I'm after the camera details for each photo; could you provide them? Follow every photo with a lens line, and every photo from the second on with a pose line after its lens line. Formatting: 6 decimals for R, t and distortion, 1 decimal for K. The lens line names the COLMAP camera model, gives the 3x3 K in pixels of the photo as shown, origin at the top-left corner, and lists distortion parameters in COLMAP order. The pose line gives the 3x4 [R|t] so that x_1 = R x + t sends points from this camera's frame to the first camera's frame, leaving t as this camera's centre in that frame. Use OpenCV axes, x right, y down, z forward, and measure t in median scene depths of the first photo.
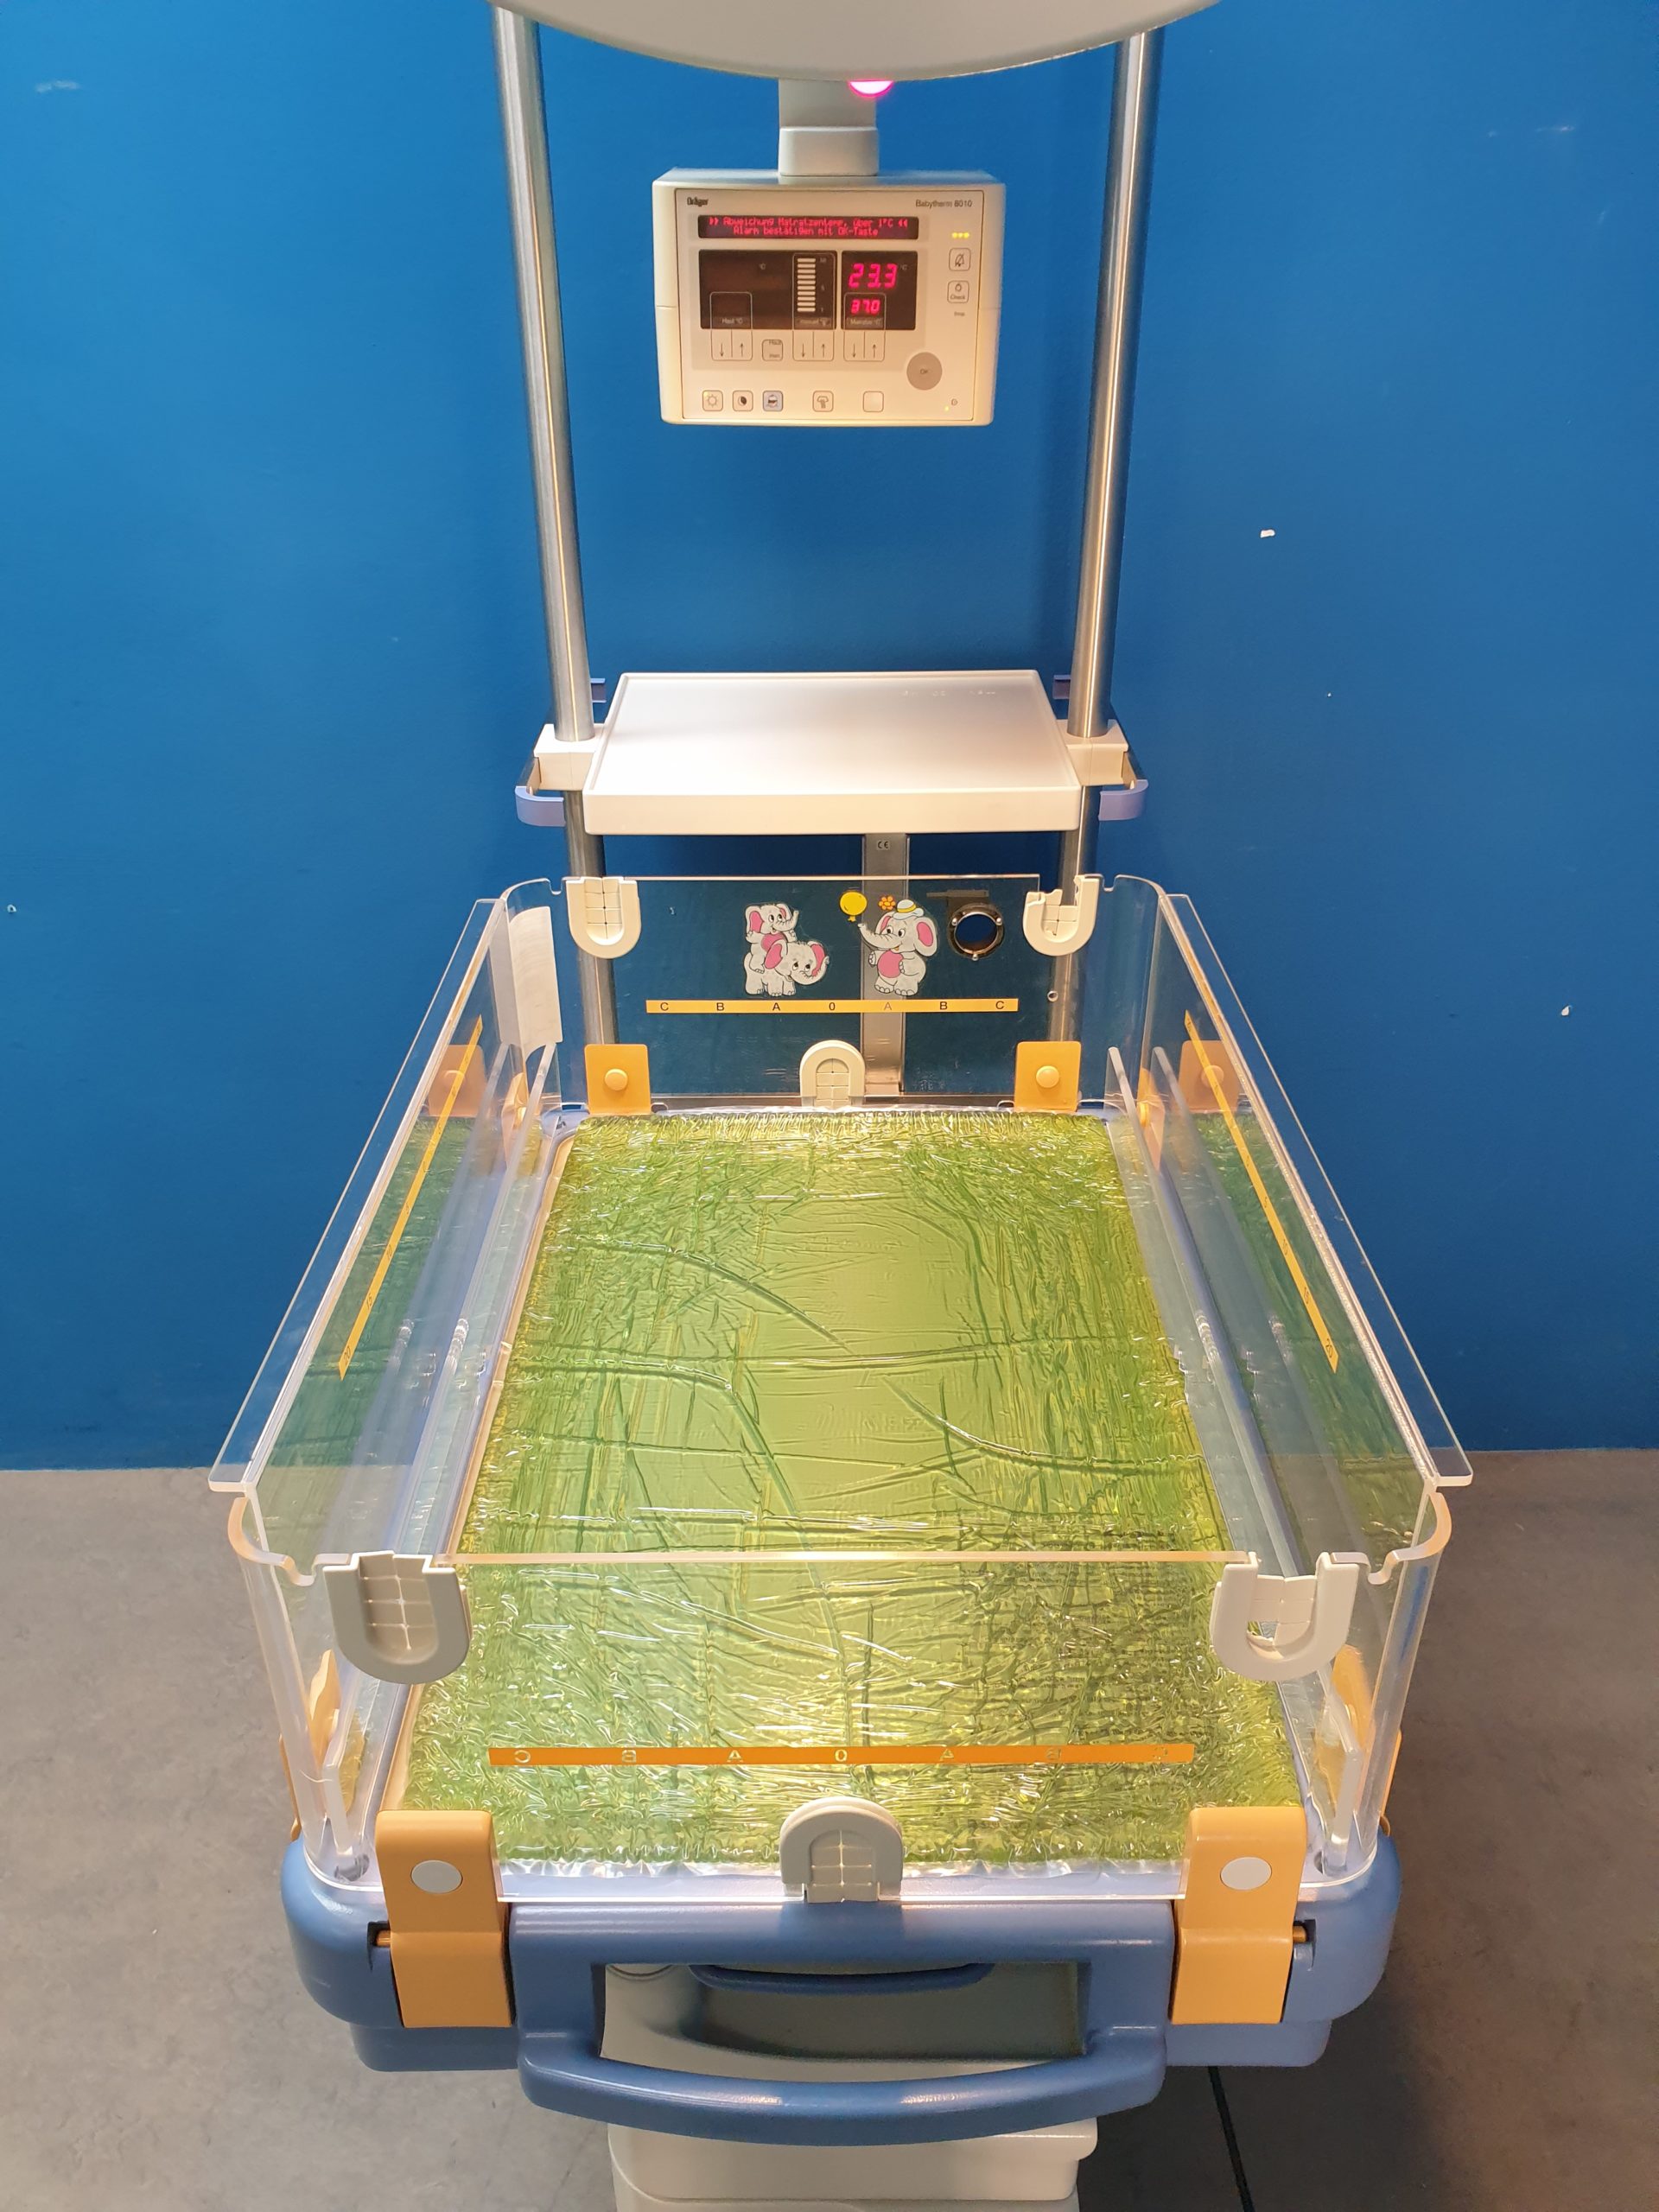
lens RADIAL K [[1708.6, 0, 829.5], [0, 1708.6, 1106.0], [0, 0, 1]] dist [0.020890, 0.009114]
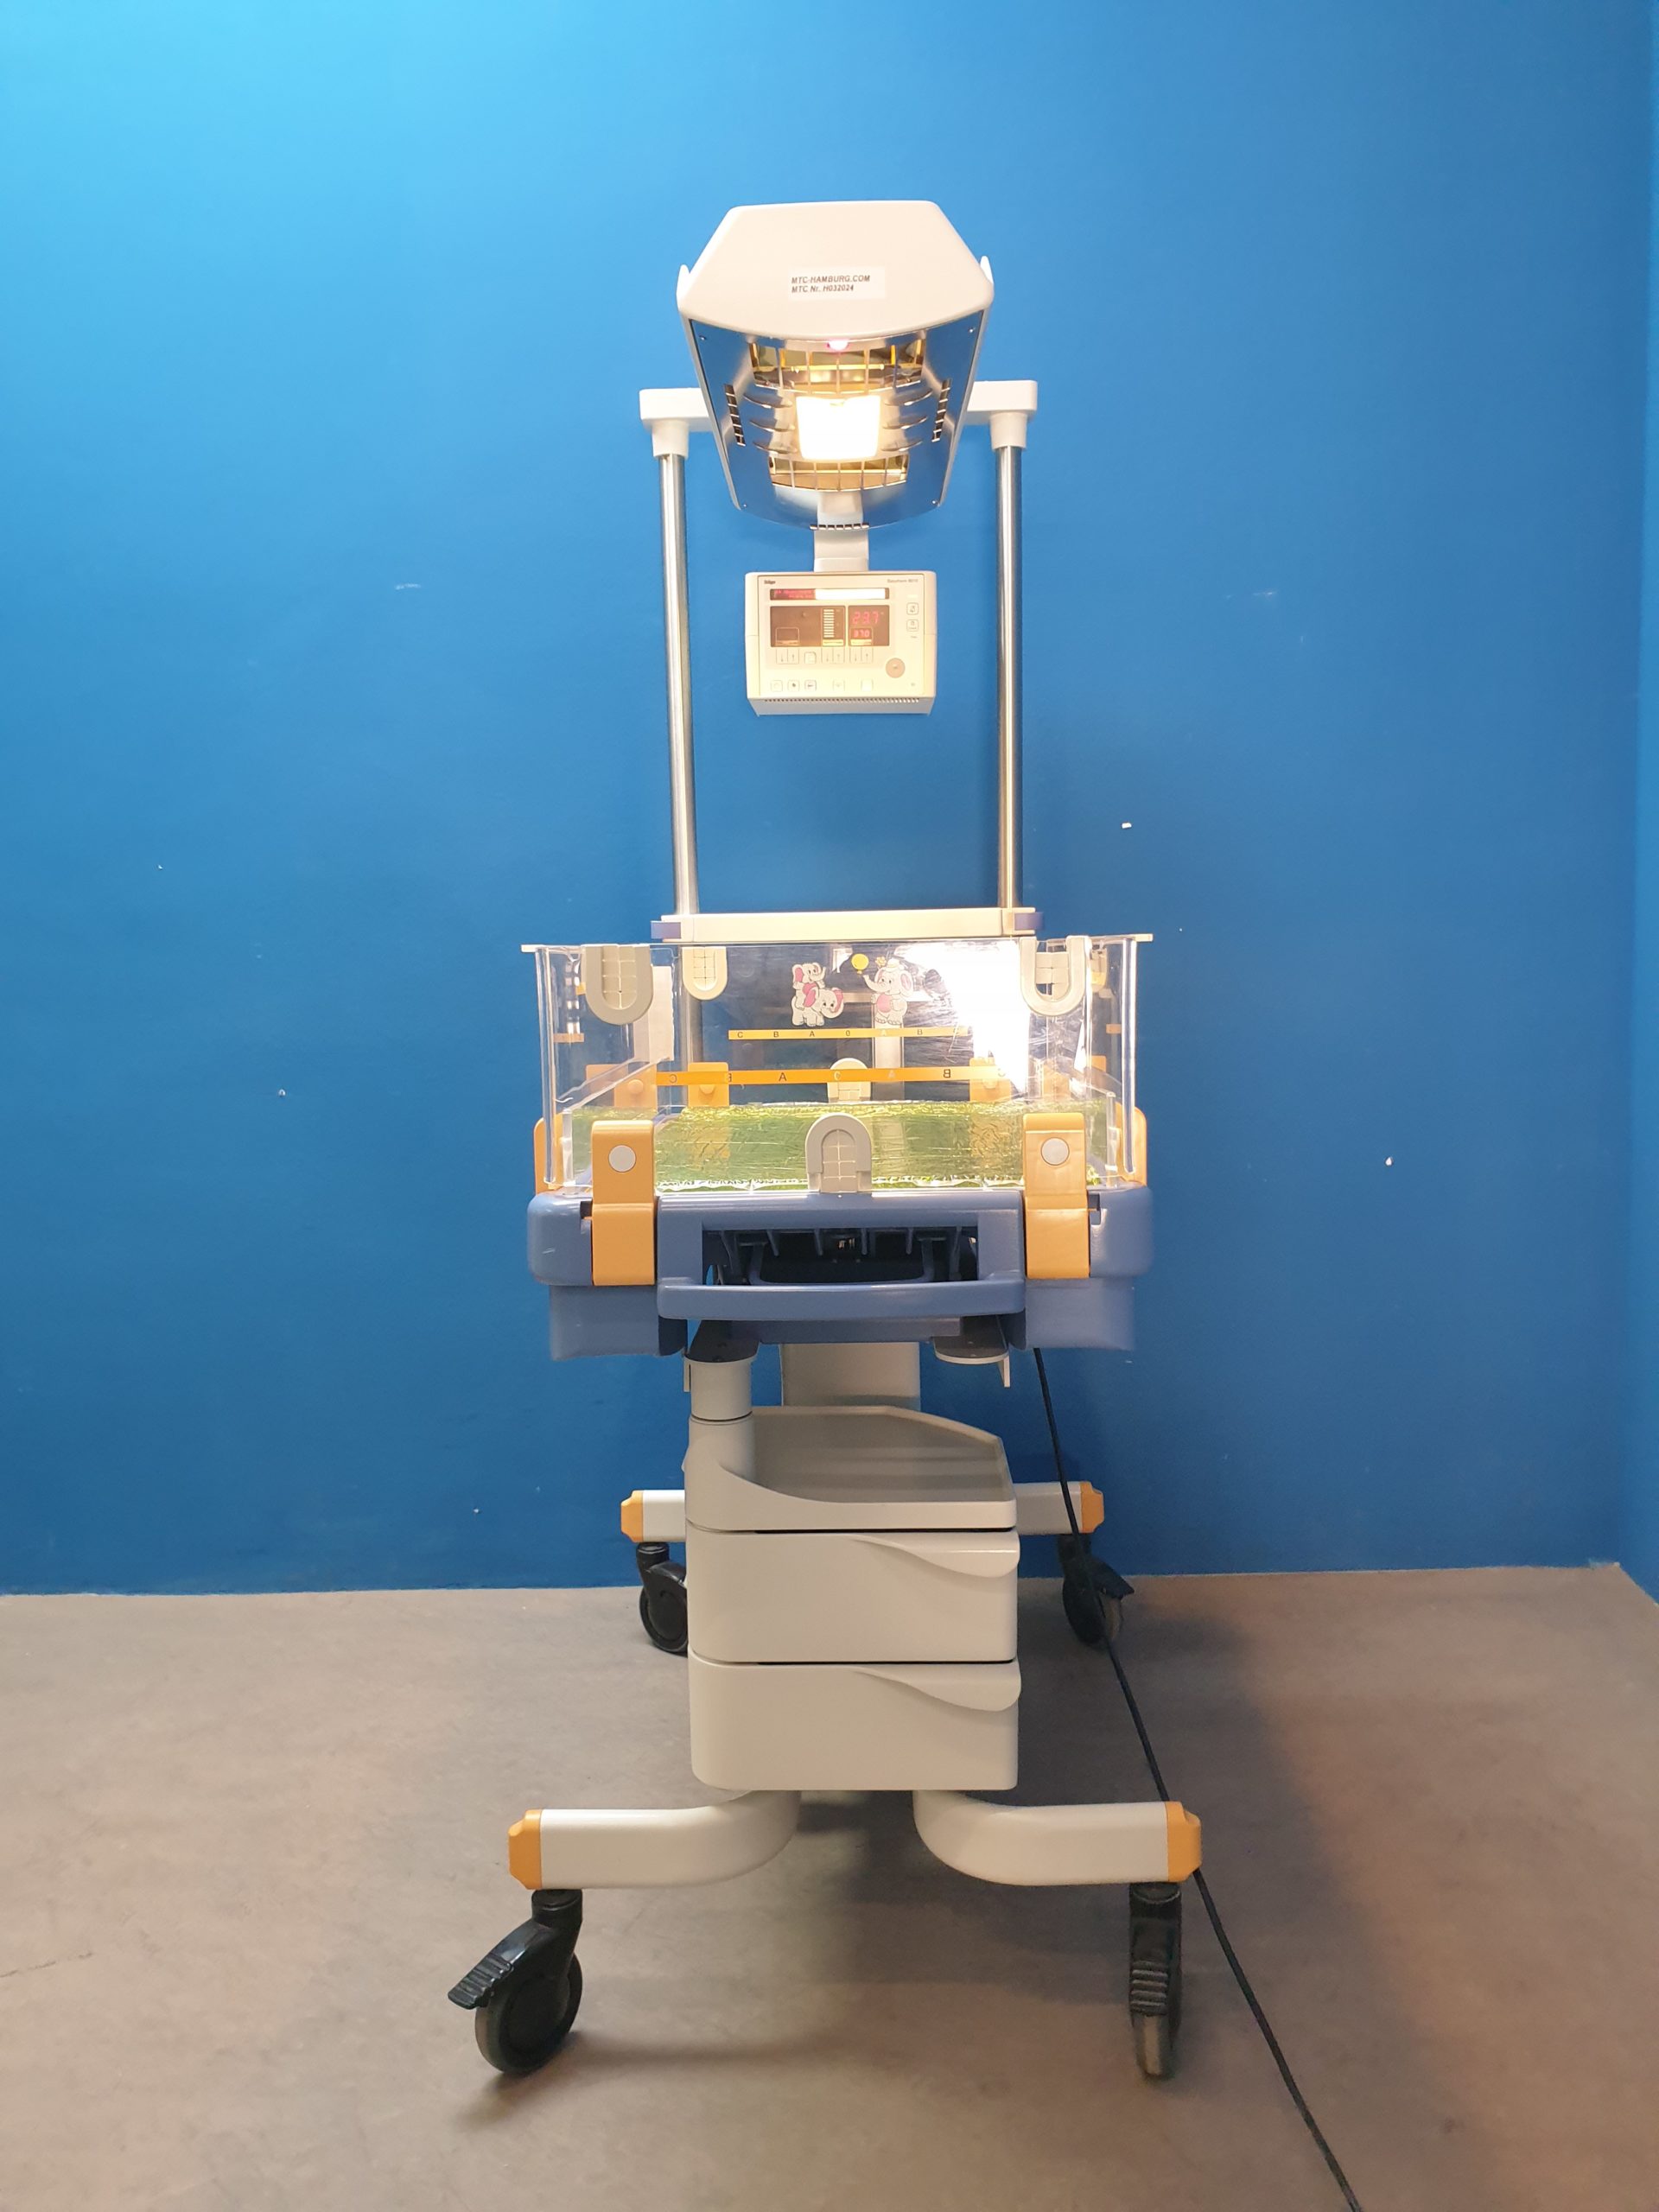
lens RADIAL K [[1708.8, 0, 844.0], [0, 1708.8, 1100.9], [0, 0, 1]] dist [0.057087, 0.000947]
pose [[0.999727, -0.013128, -0.019306, 0.027884], [0.004124, 0.913215, -0.407457, 0.648169], [0.022979, 0.407266, 0.913020, -0.405342]]
